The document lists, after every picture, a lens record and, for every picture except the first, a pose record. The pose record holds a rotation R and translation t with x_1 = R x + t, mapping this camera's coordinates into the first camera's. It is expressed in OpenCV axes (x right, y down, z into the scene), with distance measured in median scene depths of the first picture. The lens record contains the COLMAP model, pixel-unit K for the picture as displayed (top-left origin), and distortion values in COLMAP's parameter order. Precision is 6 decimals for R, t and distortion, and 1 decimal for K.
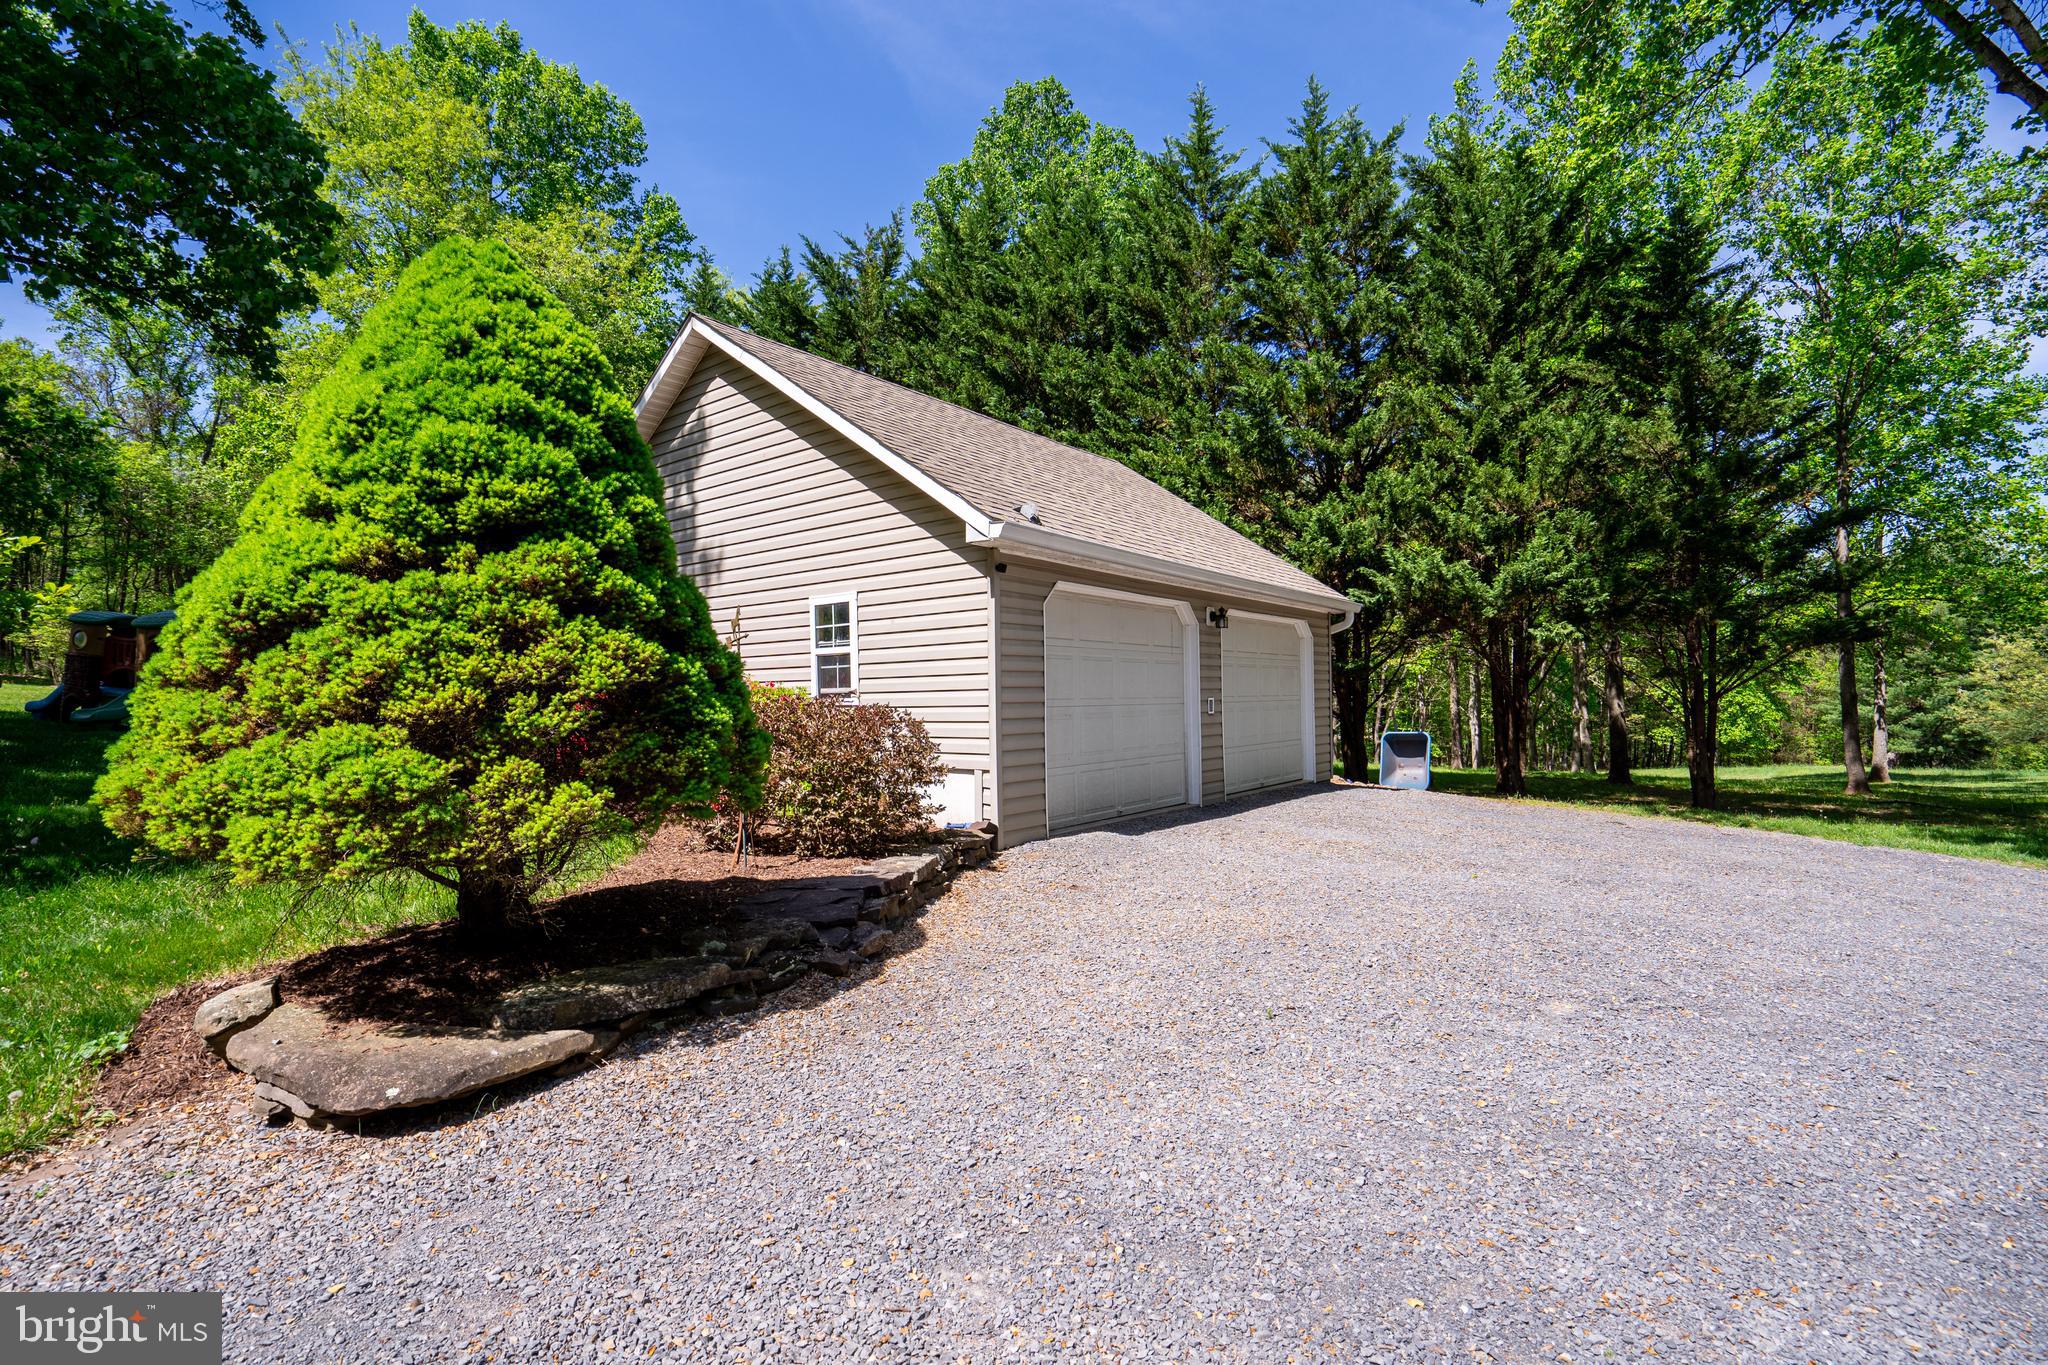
lens RADIAL K [[946.1, 0, 1002.1], [0, 946.1, 683.9], [0, 0, 1]] dist [-0.052396, 0.018652]
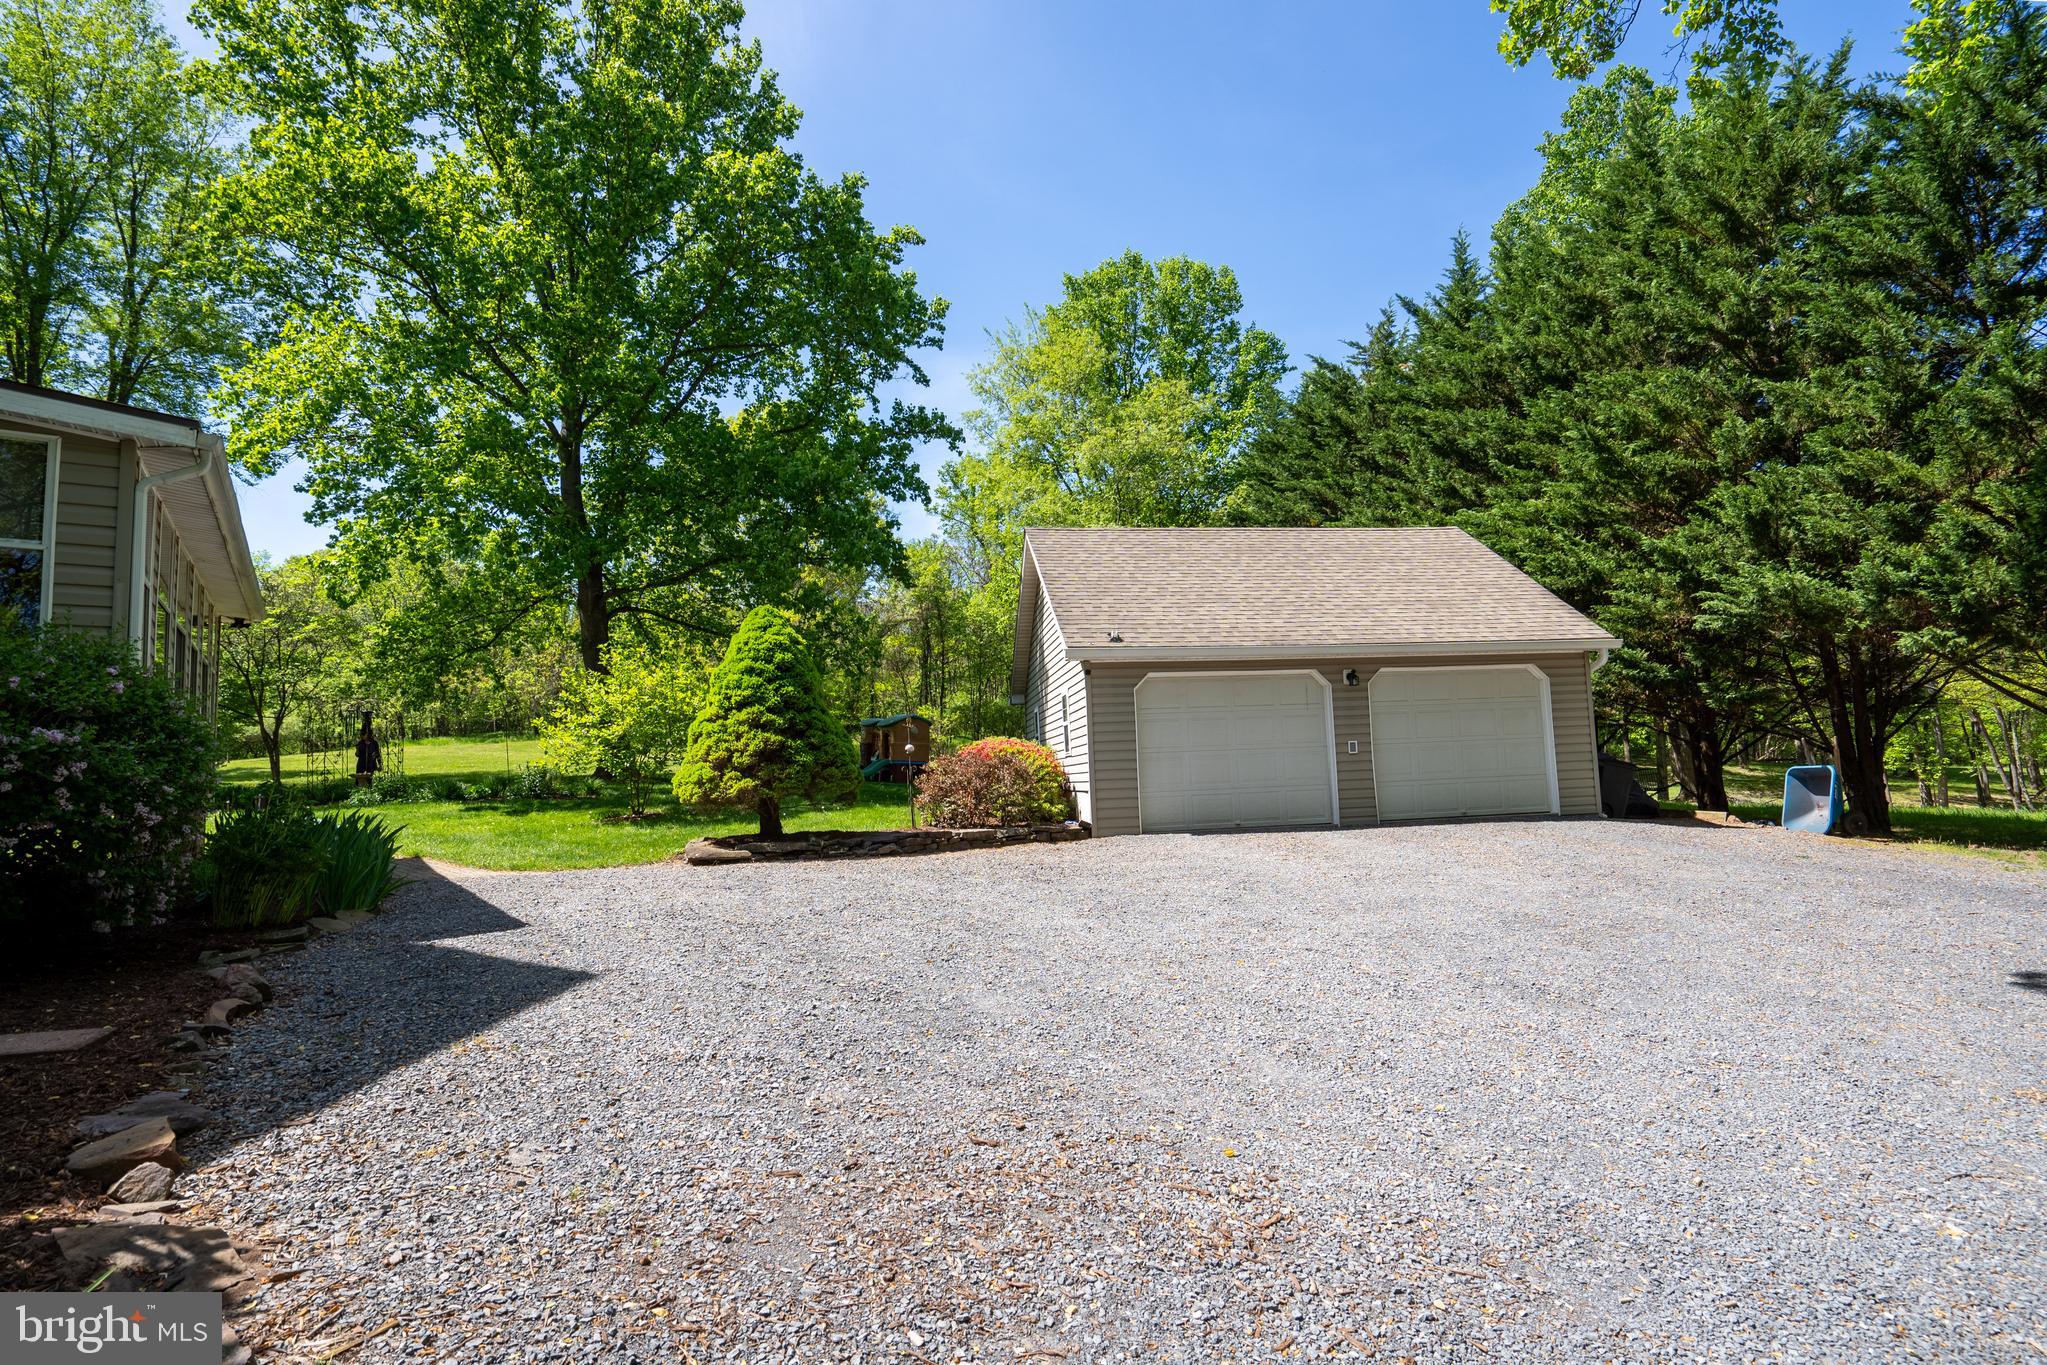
lens RADIAL K [[945.7, 0, 1001.6], [0, 945.7, 683.9], [0, 0, 1]] dist [-0.052396, 0.018652]
pose [[0.694267, -0.073328, -0.715972, 2.506408], [0.034451, 0.997042, -0.068708, 0.026916], [0.718893, 0.023036, 0.694739, -0.690903]]
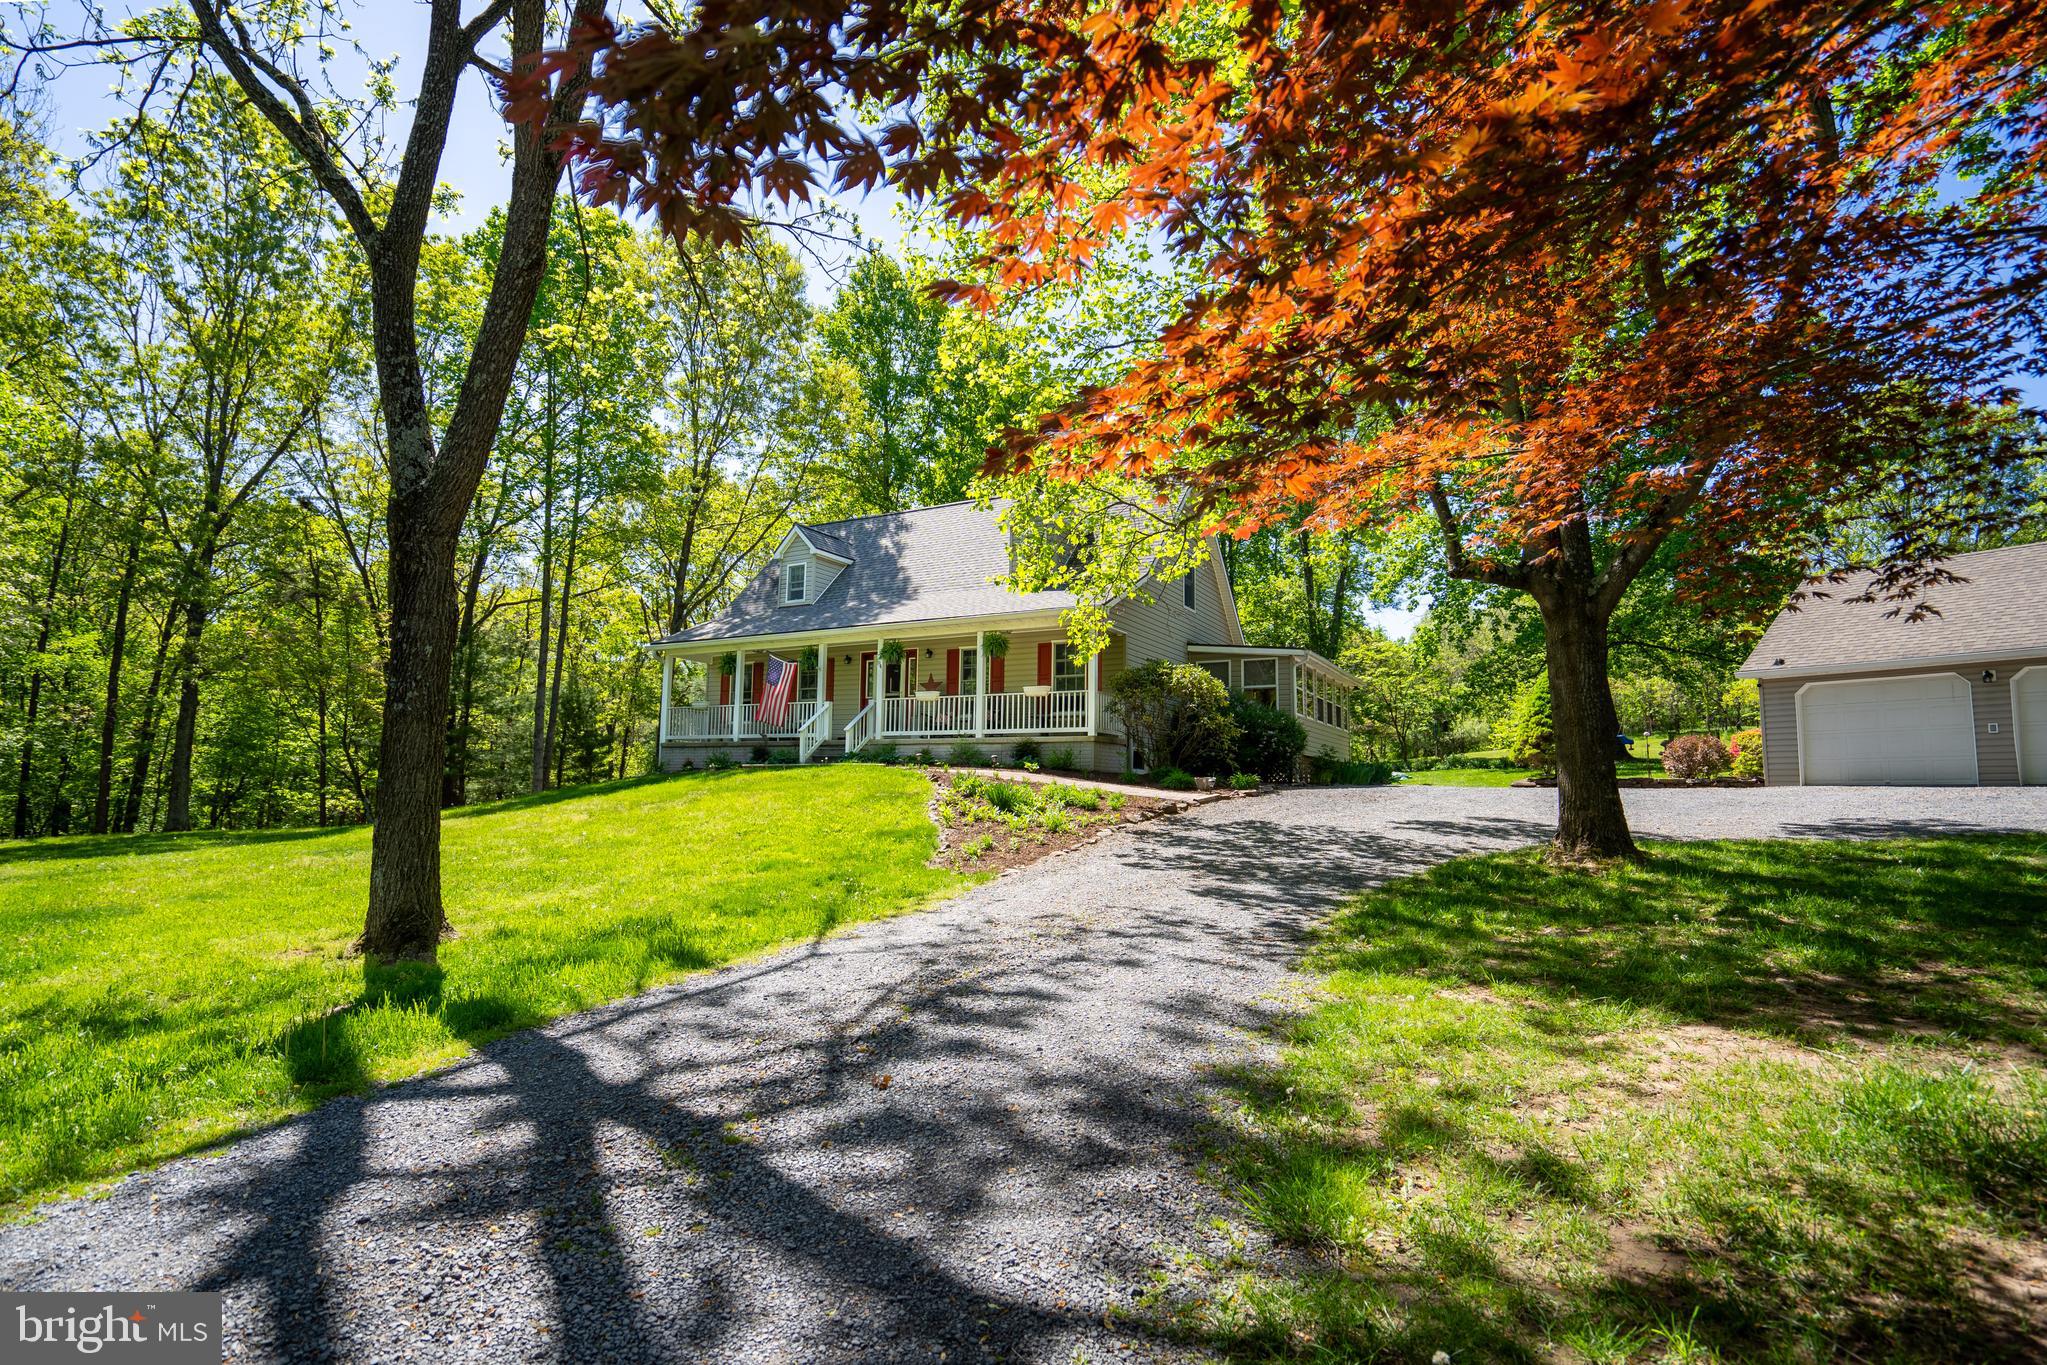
lens RADIAL K [[945.7, 0, 1001.6], [0, 945.7, 683.9], [0, 0, 1]] dist [-0.052396, 0.018652]
pose [[-0.373209, -0.094054, -0.922967, 7.366649], [0.004667, 0.994645, -0.103246, 0.310366], [0.927736, -0.042840, -0.370771, -0.140800]]
